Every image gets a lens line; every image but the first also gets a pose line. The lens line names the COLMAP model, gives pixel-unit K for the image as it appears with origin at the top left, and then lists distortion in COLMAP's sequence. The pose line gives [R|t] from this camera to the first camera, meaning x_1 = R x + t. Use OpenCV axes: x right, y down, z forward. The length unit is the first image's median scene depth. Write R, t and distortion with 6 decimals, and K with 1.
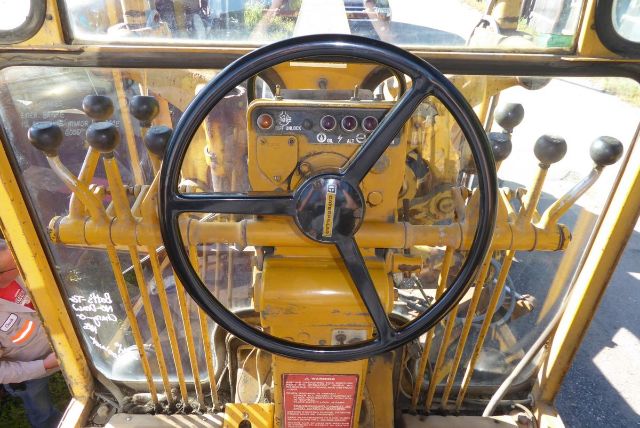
lens RADIAL K [[509.0, 0, 339.6], [0, 509.0, 212.6], [0, 0, 1]] dist [0.046837, 0.002515]
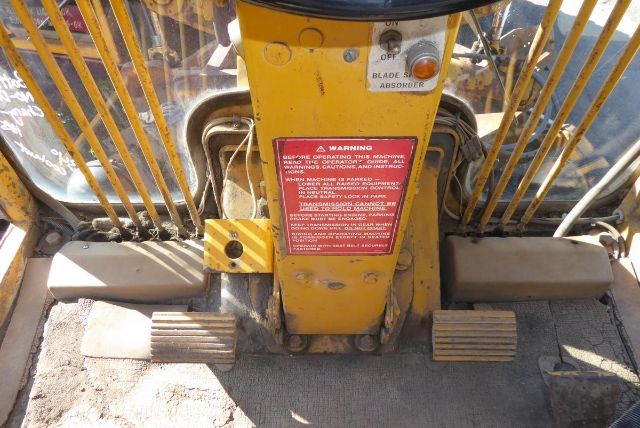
lens RADIAL K [[509.0, 0, 339.6], [0, 509.0, 212.6], [0, 0, 1]] dist [0.046837, 0.002515]
pose [[0.999671, -0.019085, -0.017123, -0.022324], [0.023019, 0.962160, 0.271510, 0.151856], [0.011293, -0.271815, 0.962283, 0.287163]]
